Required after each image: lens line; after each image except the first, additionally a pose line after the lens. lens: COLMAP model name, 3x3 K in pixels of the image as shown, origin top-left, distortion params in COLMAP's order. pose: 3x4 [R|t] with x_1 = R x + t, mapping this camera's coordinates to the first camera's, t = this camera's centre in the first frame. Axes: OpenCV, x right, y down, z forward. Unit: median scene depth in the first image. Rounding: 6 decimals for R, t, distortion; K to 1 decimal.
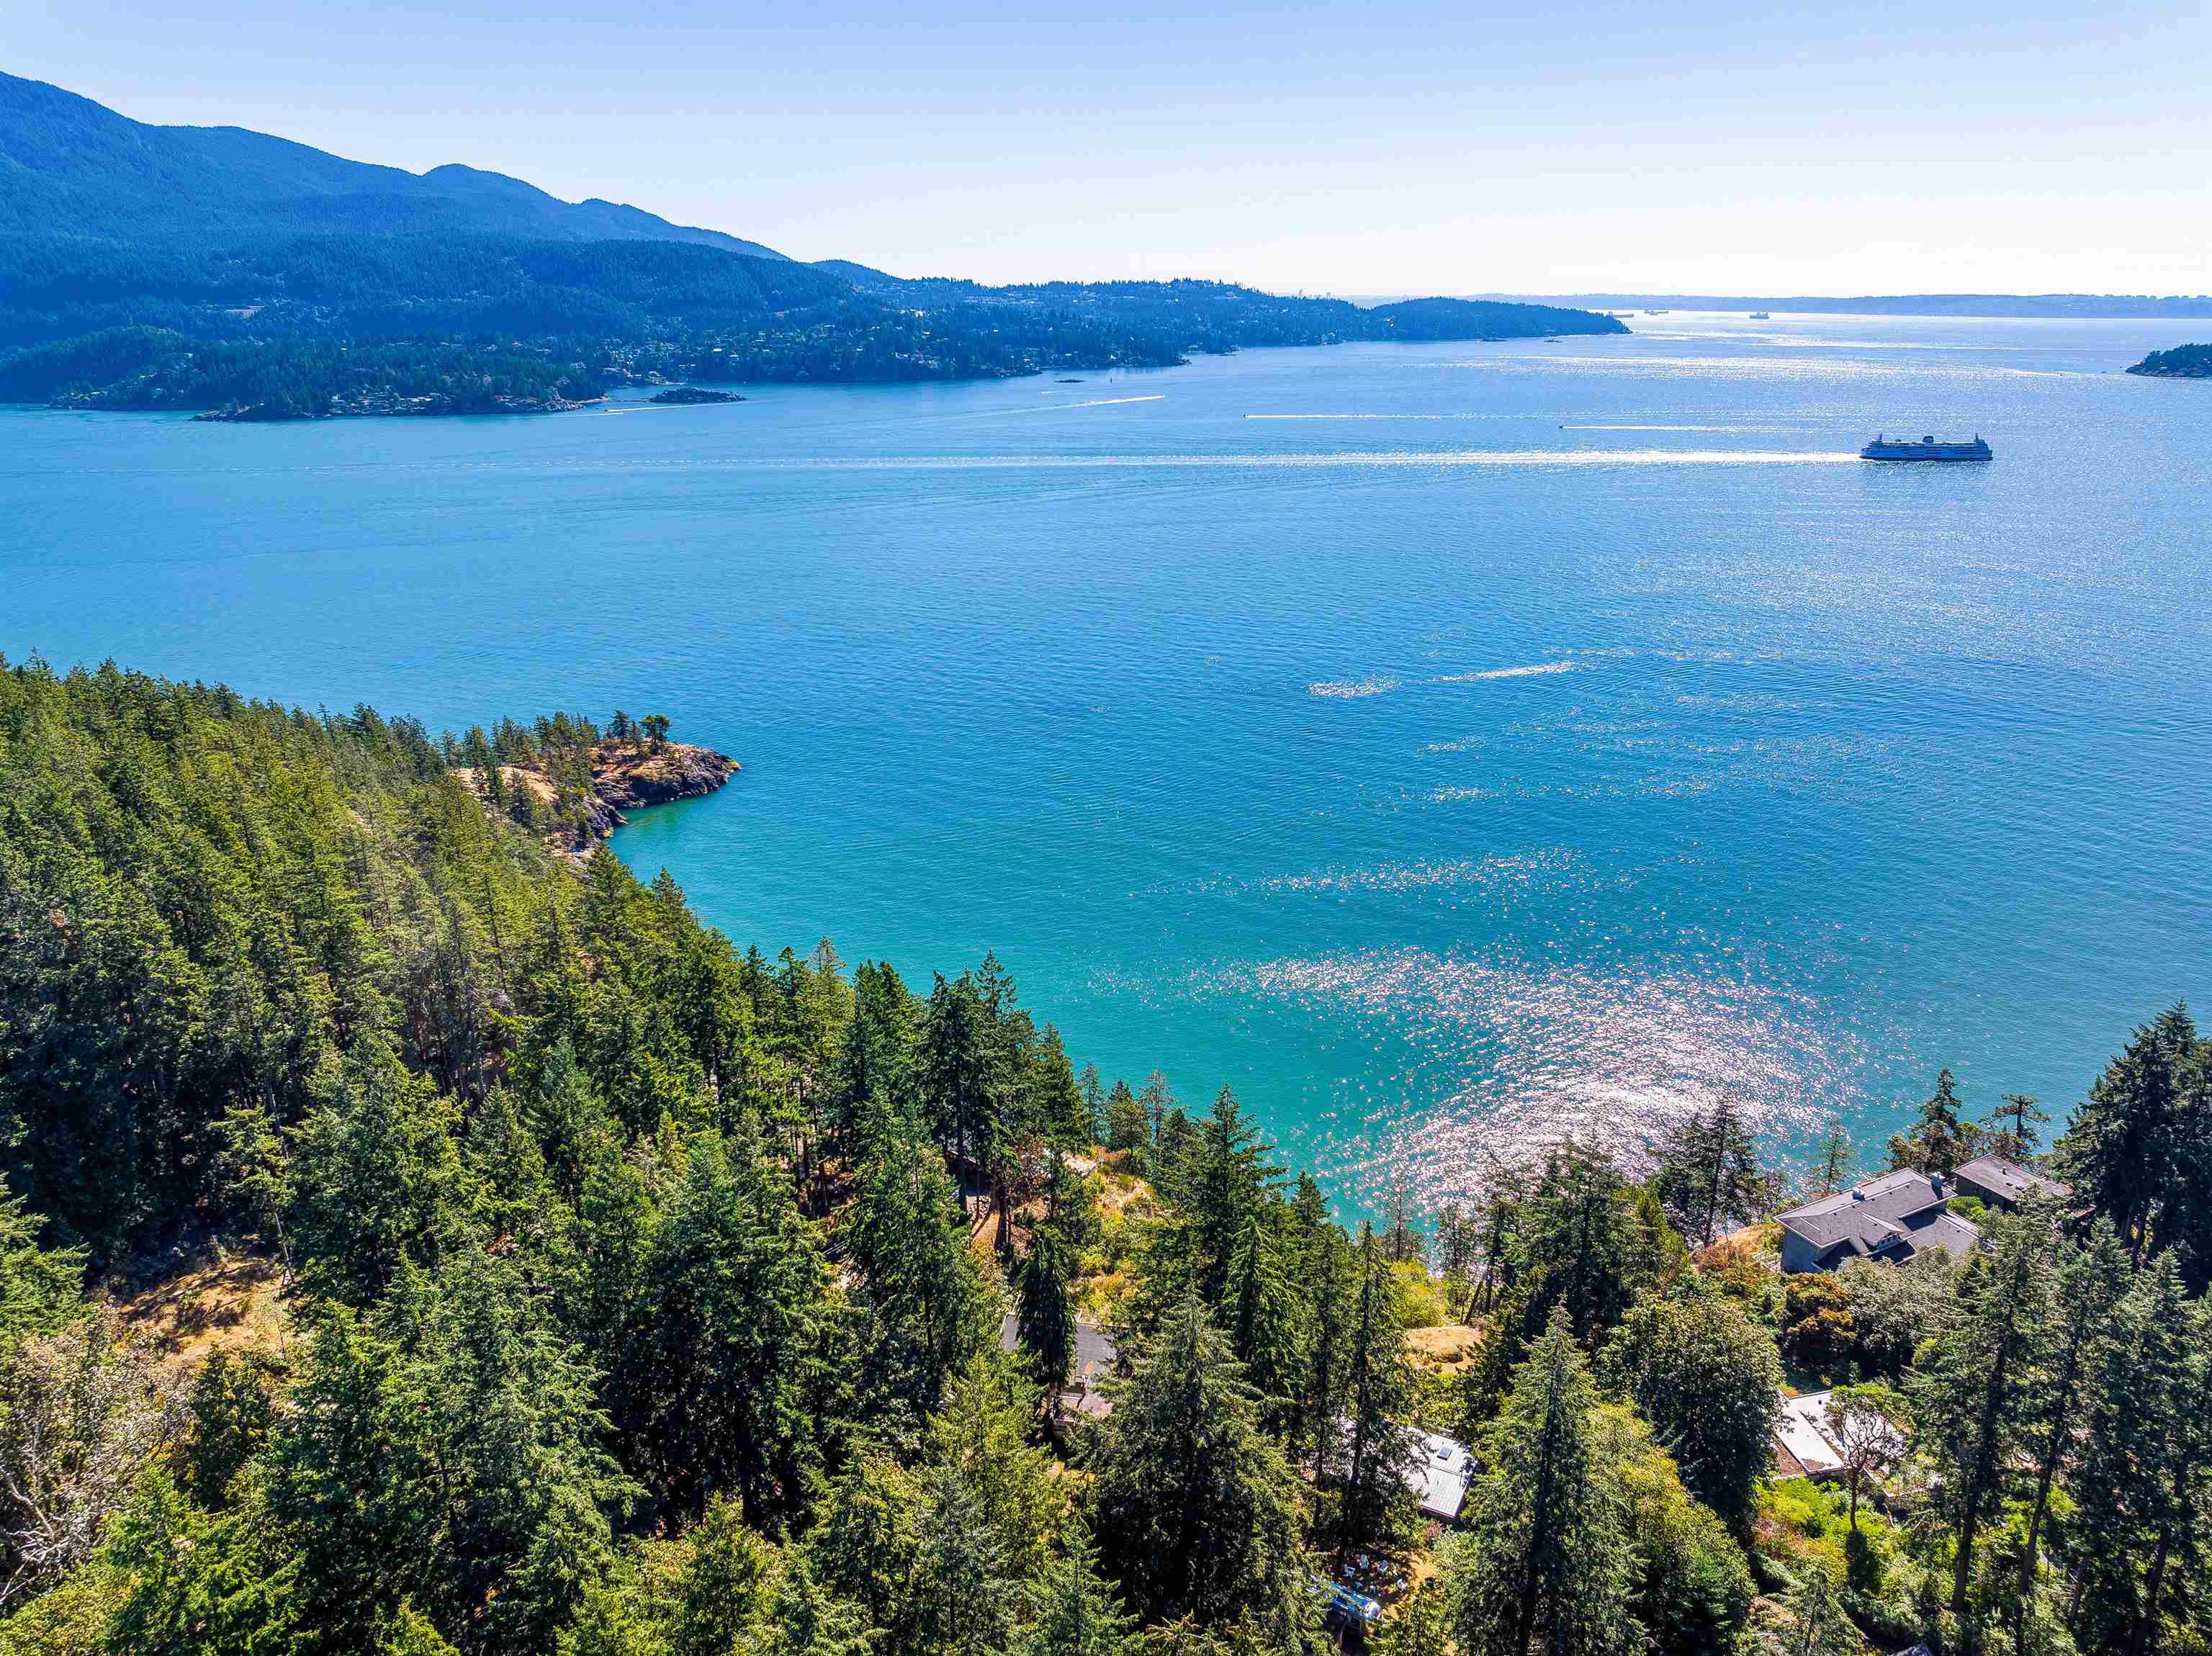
lens RADIAL K [[1564.6, 0, 1116.3], [0, 1564.6, 826.7], [0, 0, 1]] dist [-0.045845, 0.014855]
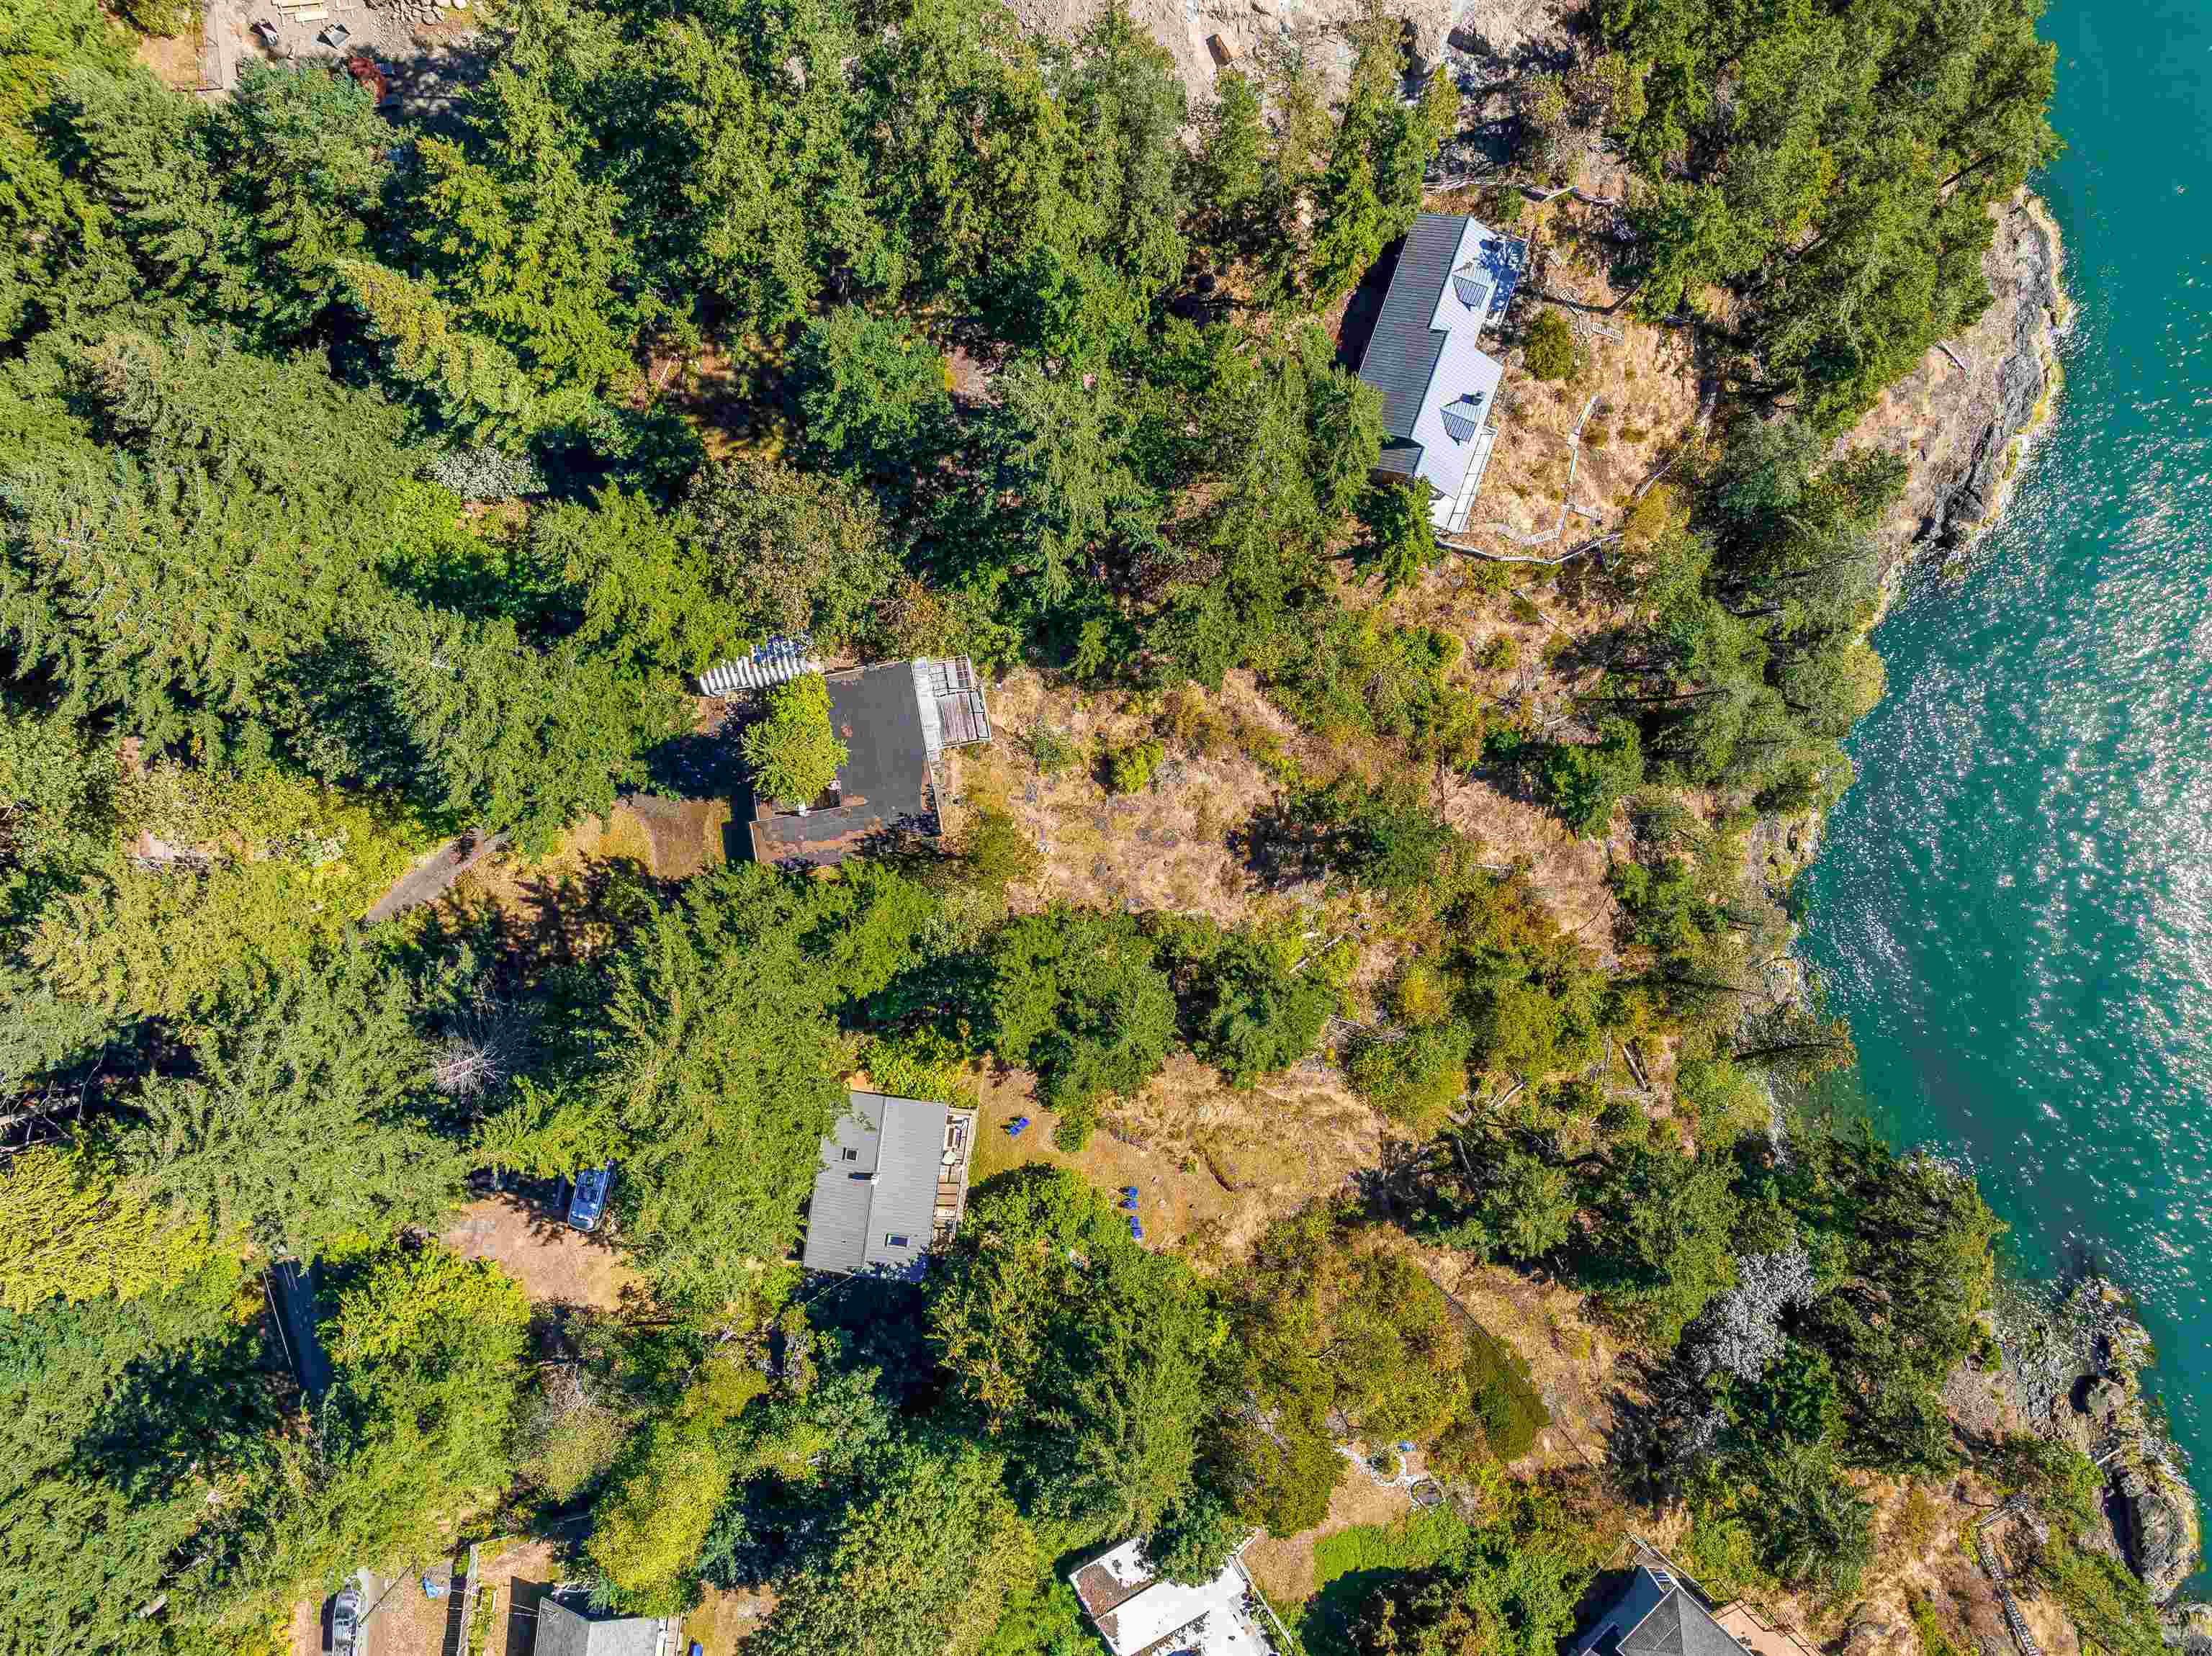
lens RADIAL K [[1564.6, 0, 1110.8], [0, 1564.6, 817.6], [0, 0, 1]] dist [-0.045845, 0.014855]
pose [[0.341847, 0.939577, 0.018295, 0.015114], [-0.305239, 0.092601, 0.947763, -0.313592], [0.888802, -0.329575, 0.318451, 0.636386]]
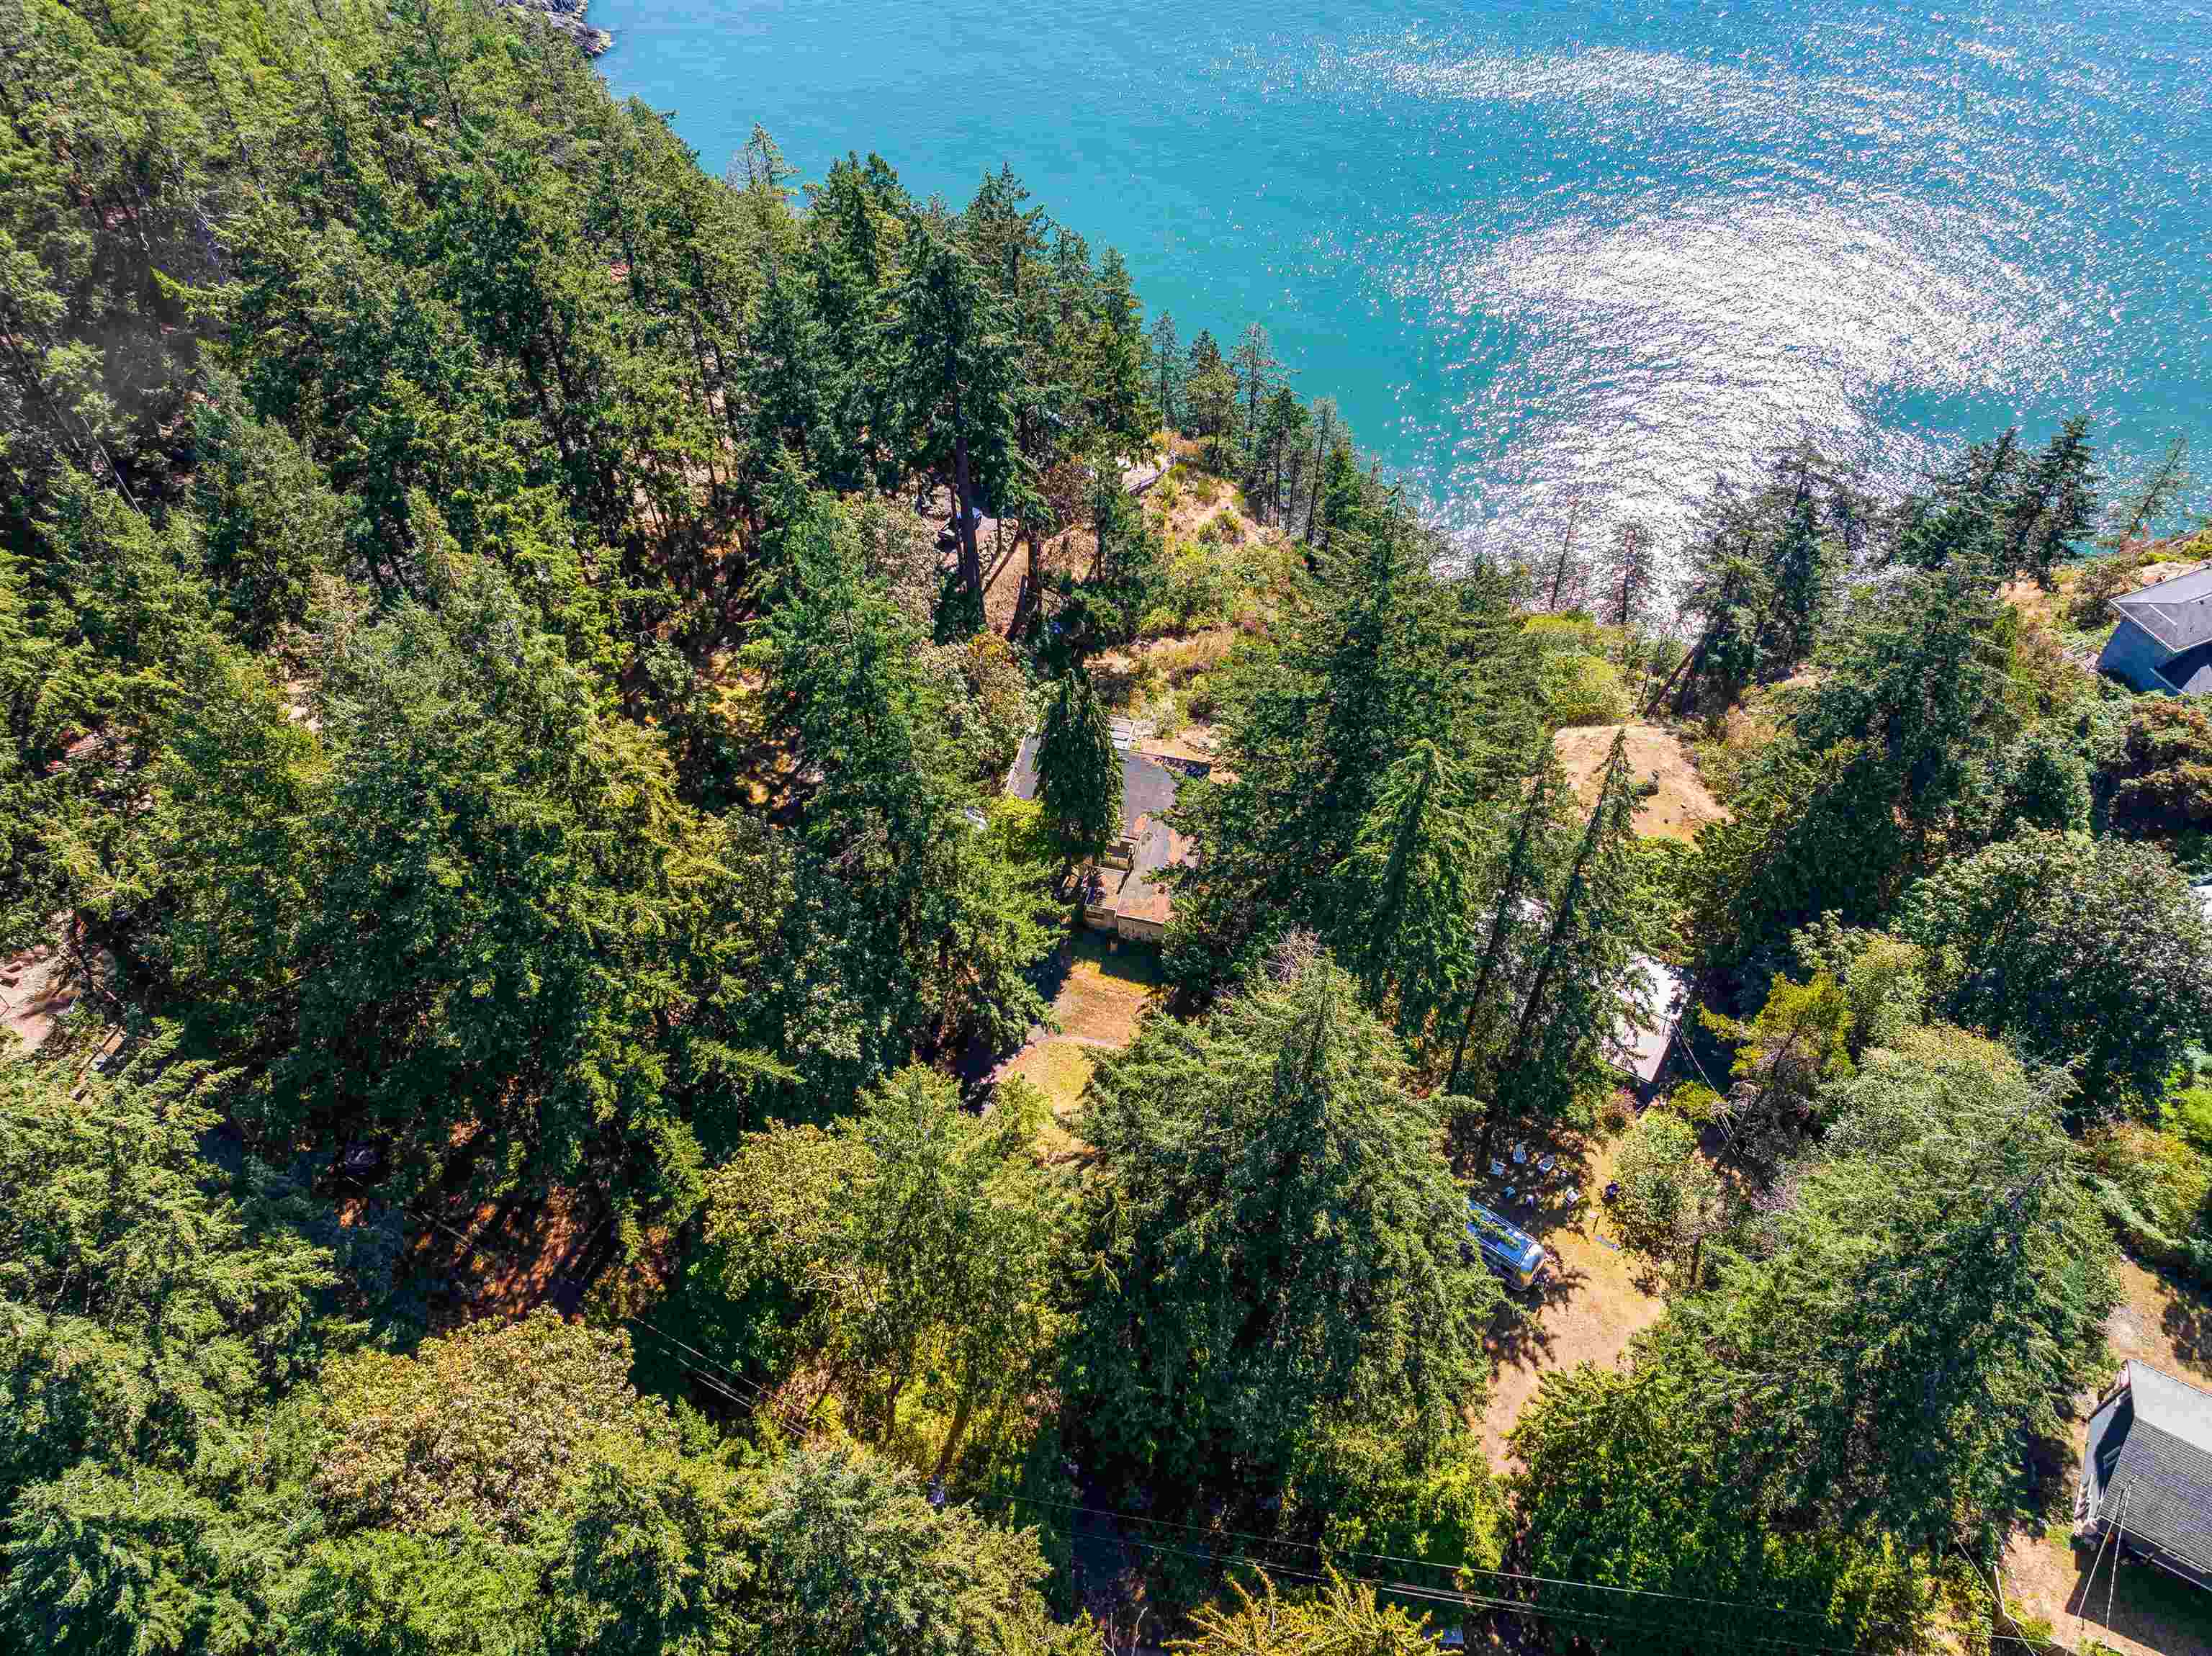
lens RADIAL K [[1564.6, 0, 1110.3], [0, 1564.6, 827.4], [0, 0, 1]] dist [-0.045845, 0.014855]
pose [[0.998096, 0.047102, -0.039811, -0.002319], [-0.021121, 0.867549, 0.496903, 0.000720], [0.057943, -0.495117, 0.866892, 0.287660]]
